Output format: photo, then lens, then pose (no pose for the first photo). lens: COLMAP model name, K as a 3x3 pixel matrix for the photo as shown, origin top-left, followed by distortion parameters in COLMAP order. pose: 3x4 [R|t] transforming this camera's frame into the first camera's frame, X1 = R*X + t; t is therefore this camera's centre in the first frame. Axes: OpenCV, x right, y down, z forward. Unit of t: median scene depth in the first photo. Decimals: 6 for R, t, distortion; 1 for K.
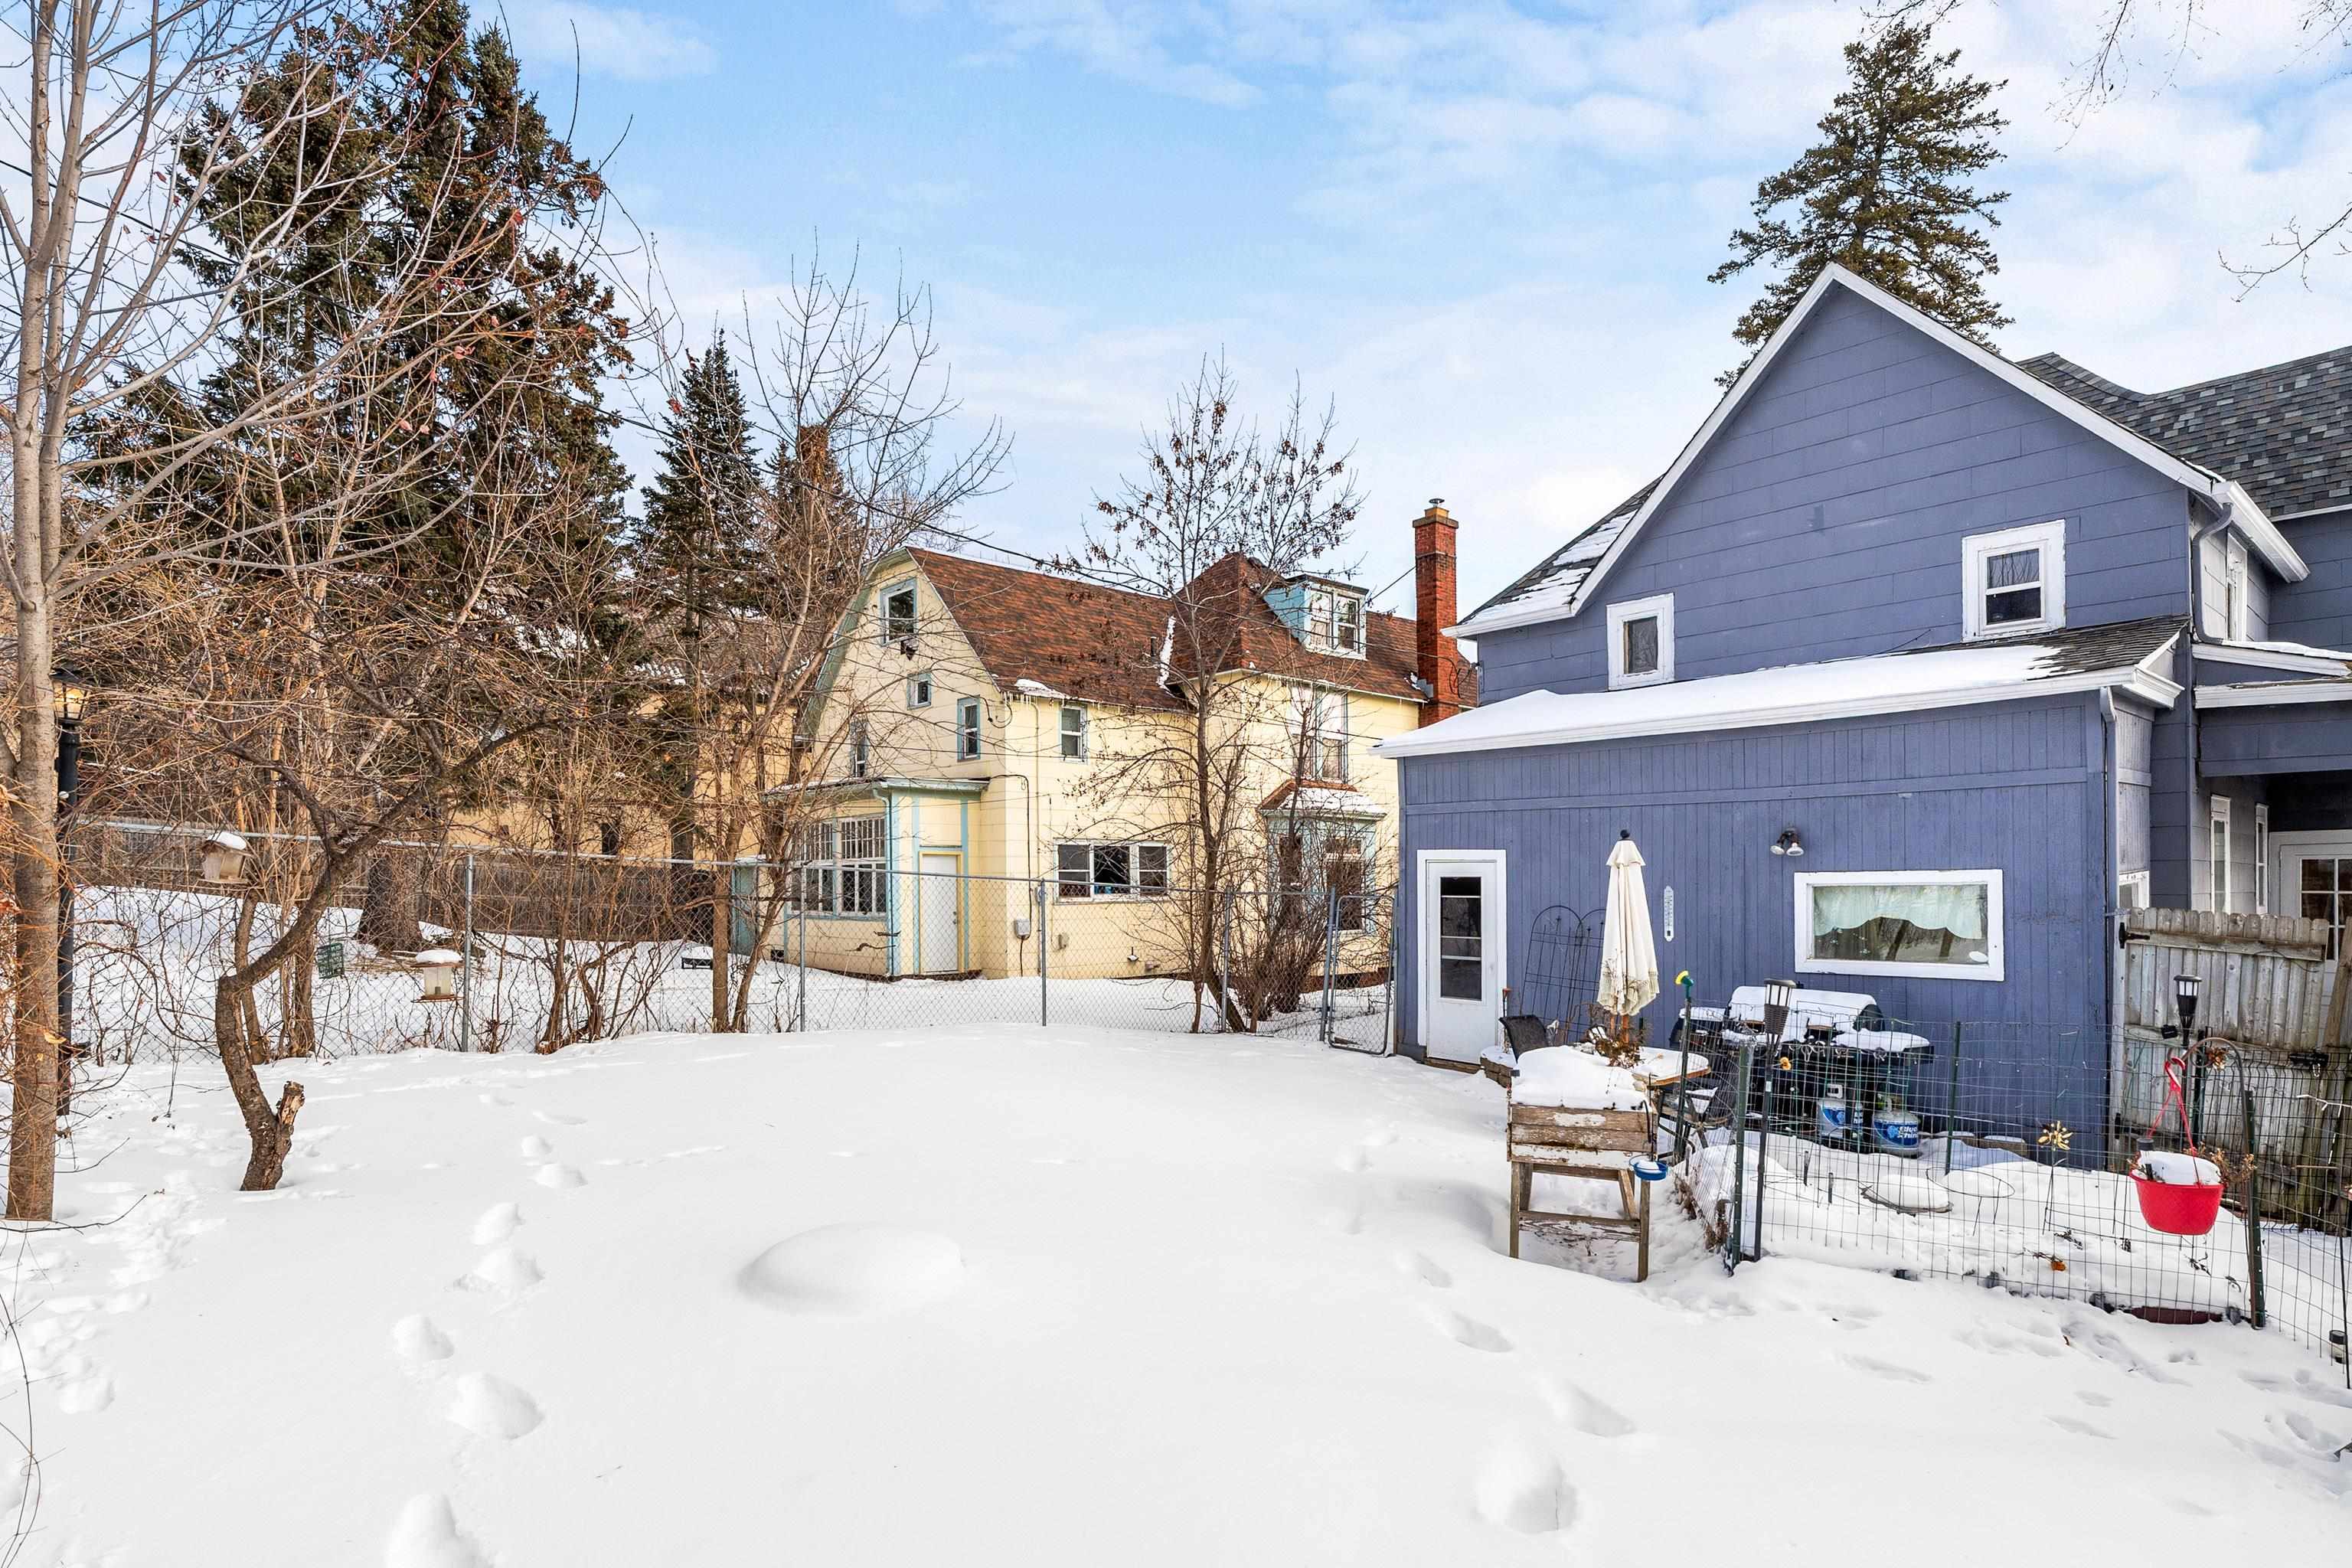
lens RADIAL K [[1216.8, 0, 1159.6], [0, 1216.8, 888.3], [0, 0, 1]] dist [-0.003335, 0.000121]
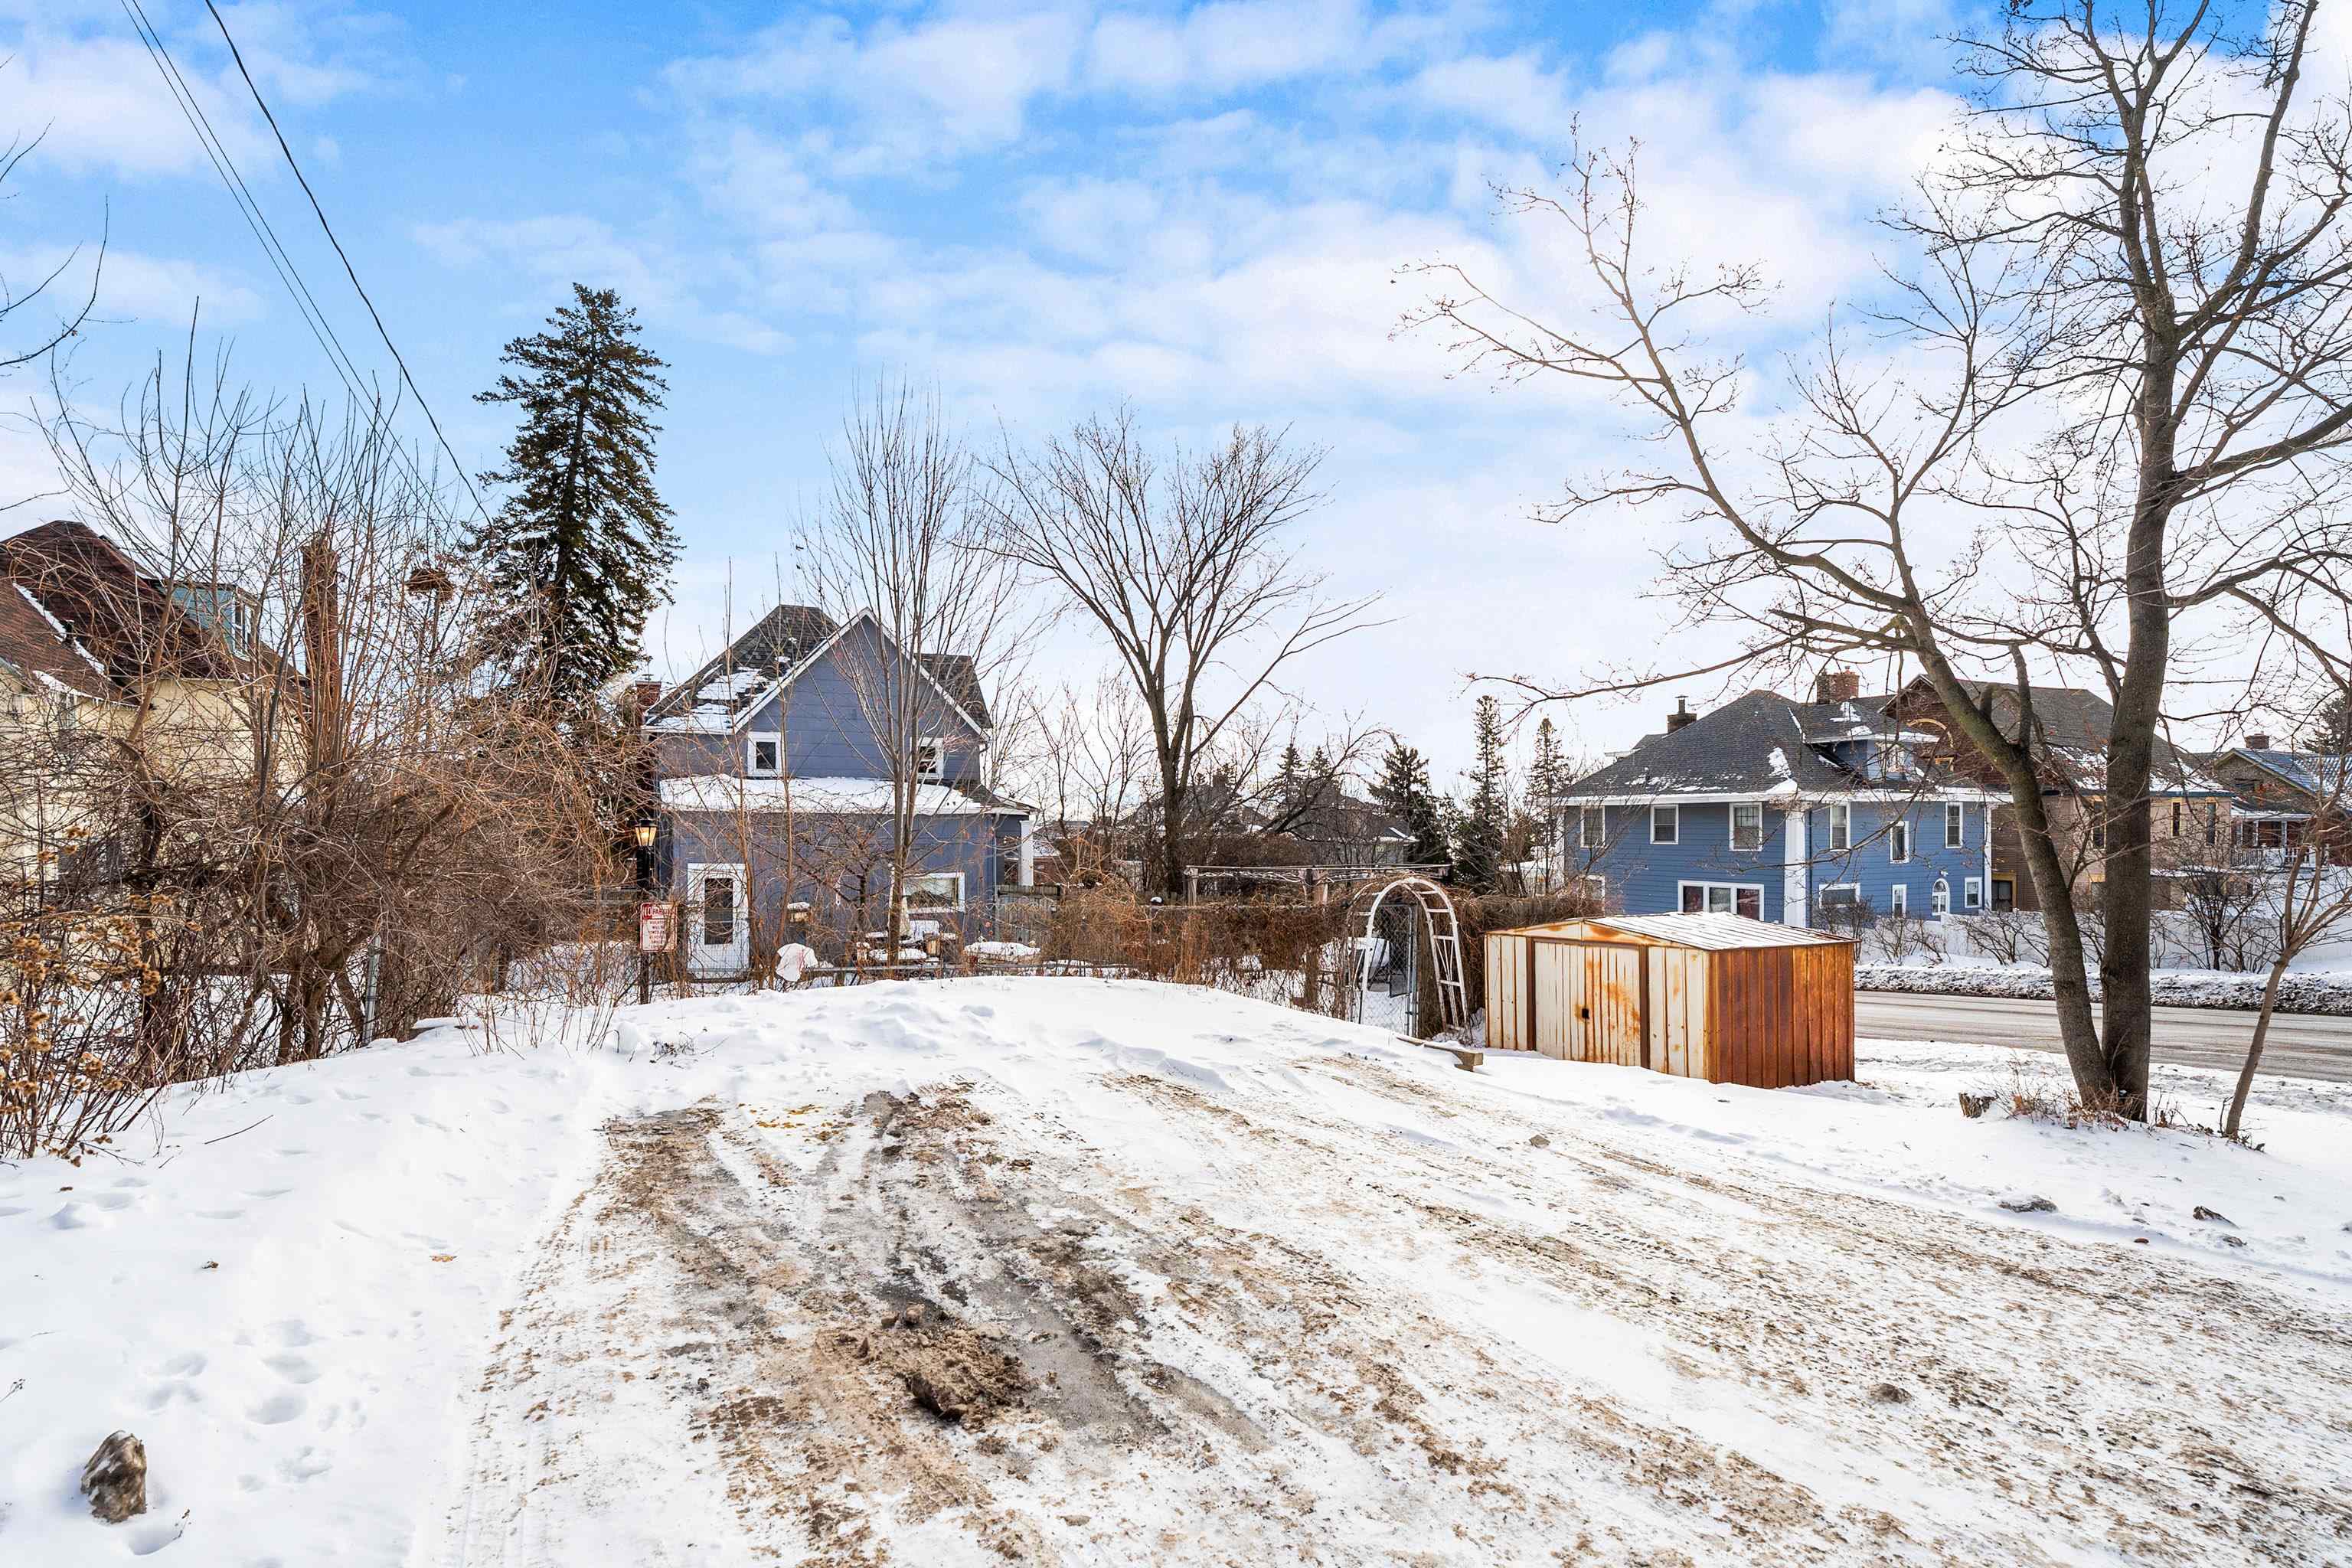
lens RADIAL K [[1086.5, 0, 1200.7], [0, 1086.5, 845.2], [0, 0, 1]] dist [-0.004311, 0.000959]
pose [[0.255016, -0.013719, 0.966839, -1.079304], [0.002494, 0.999905, 0.013530, -0.074537], [-0.966934, -0.001039, 0.255026, -0.120227]]
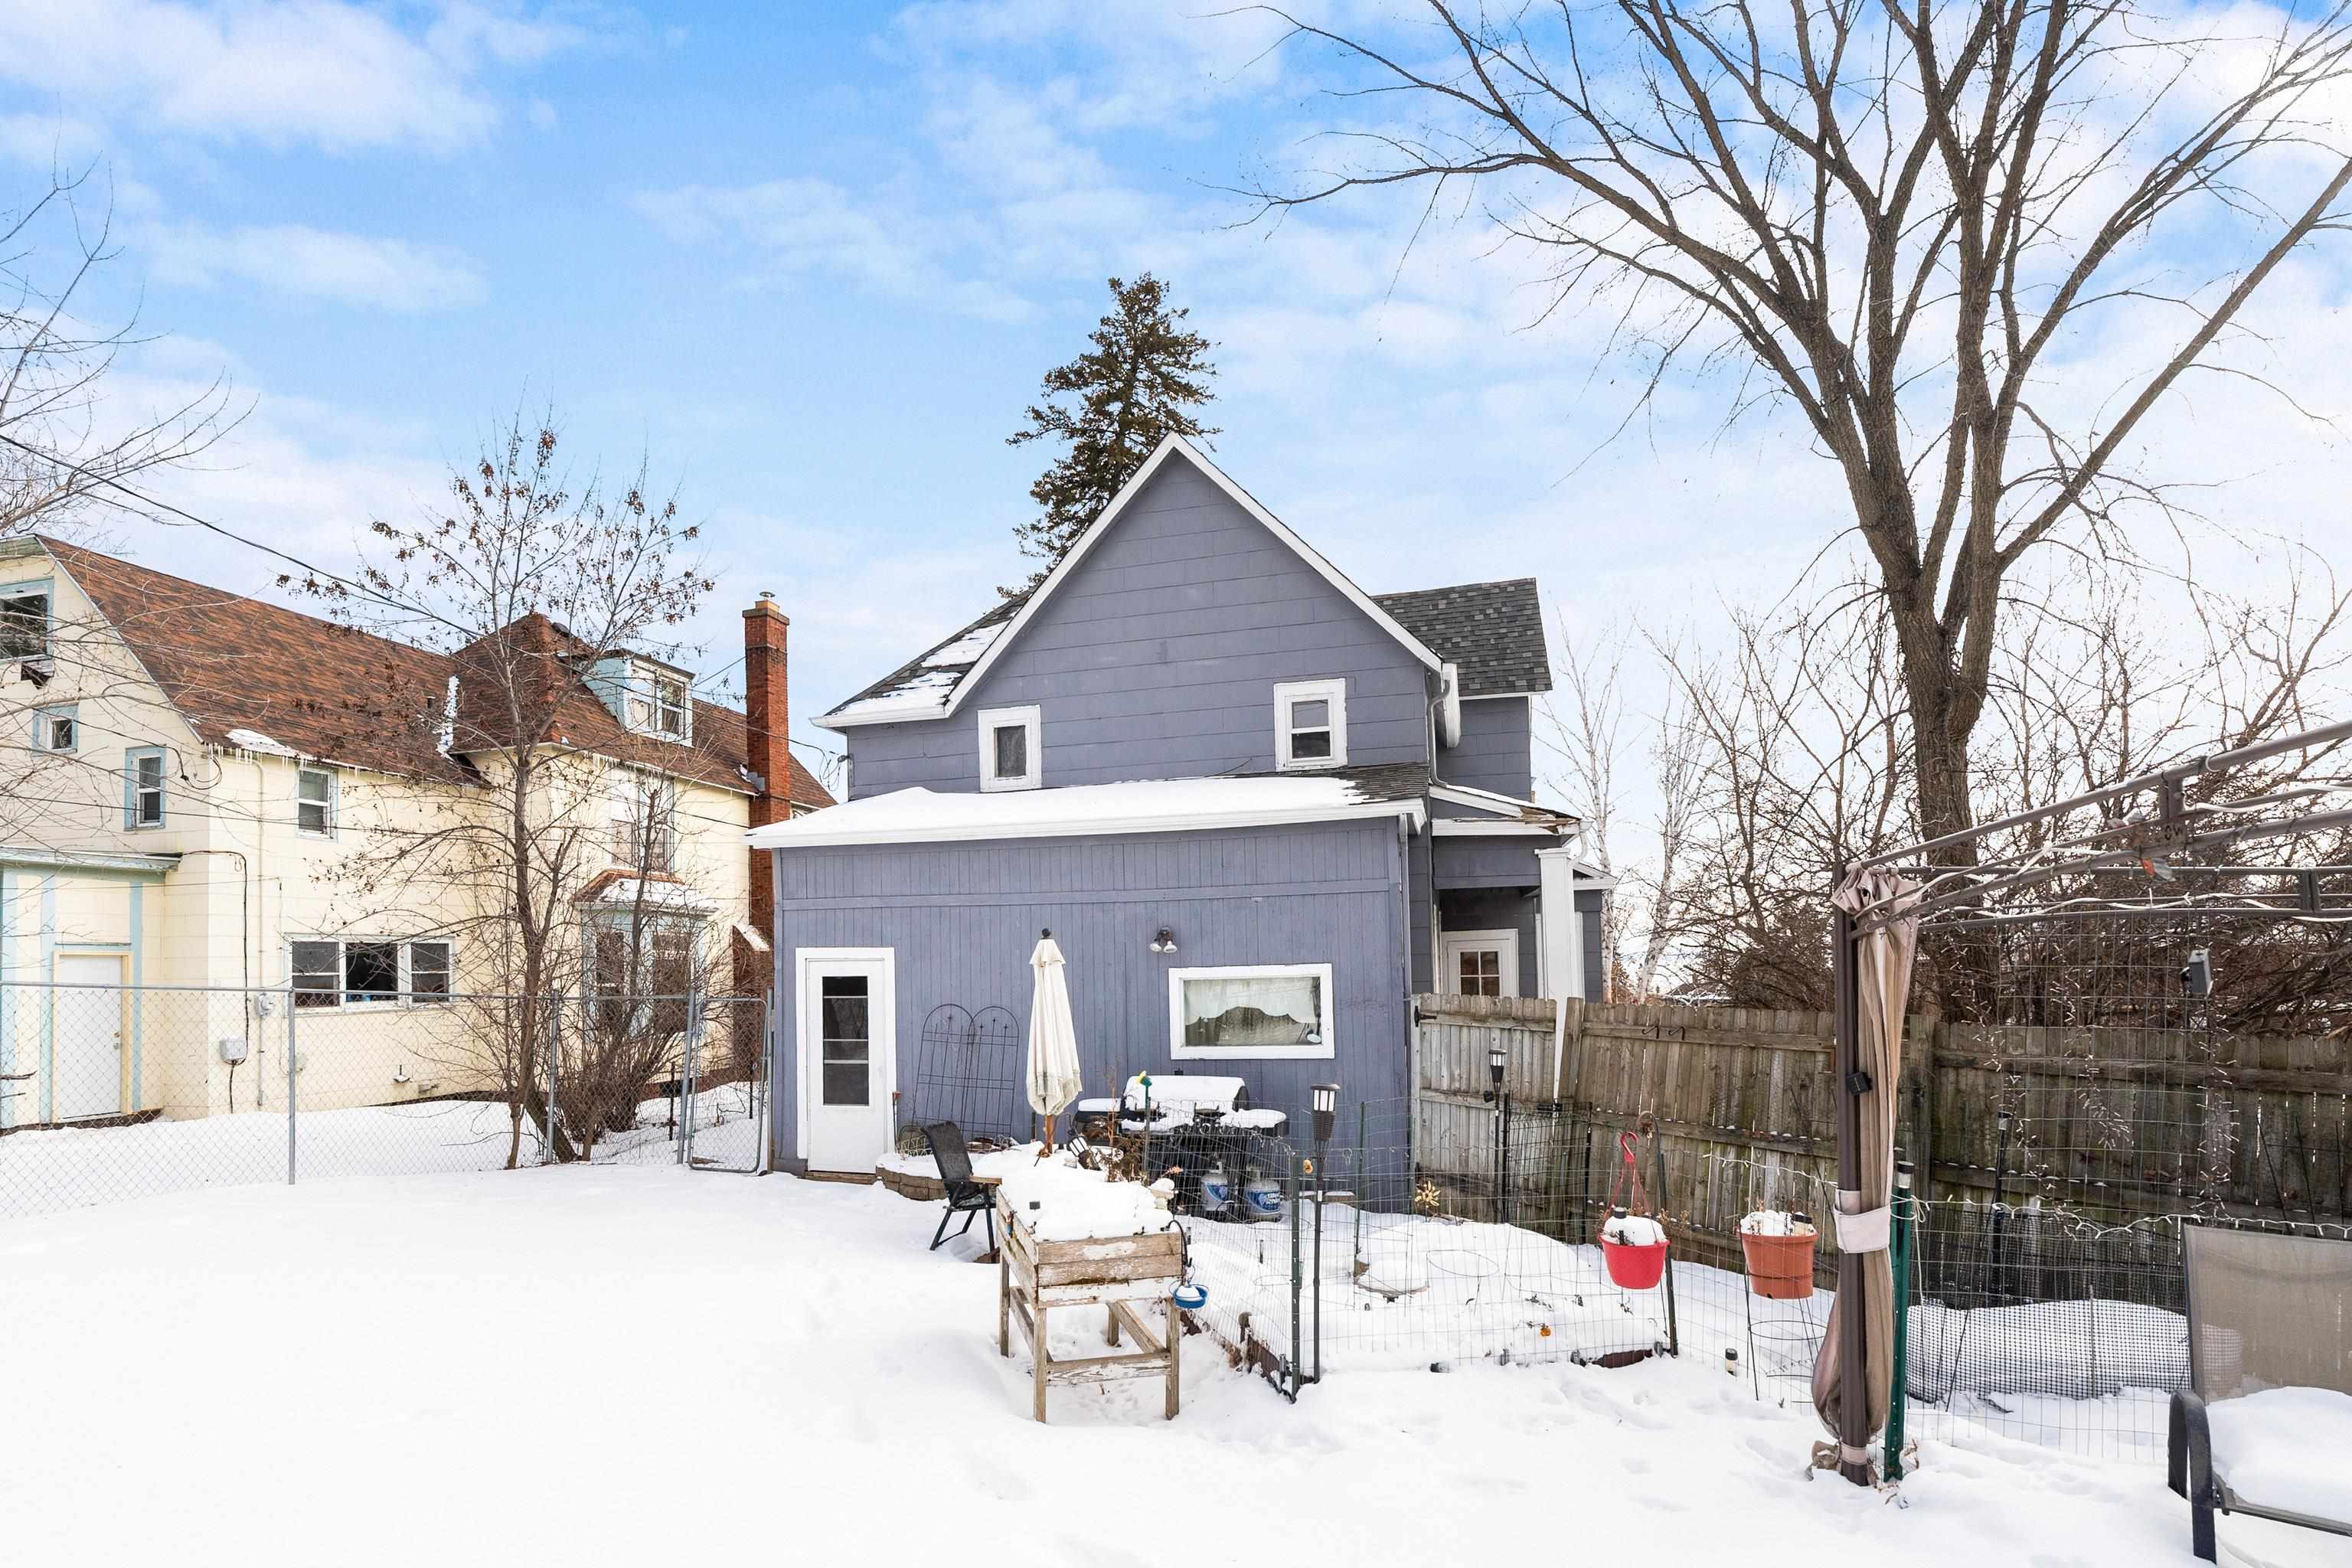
lens RADIAL K [[1153.1, 0, 1161.4], [0, 1153.1, 924.3], [0, 0, 1]] dist [-0.007769, 0.004997]
pose [[0.833506, 0.006465, 0.552473, -0.041421], [0.020435, 0.998887, -0.042519, -0.006229], [-0.552133, 0.046729, 0.832445, 0.105873]]
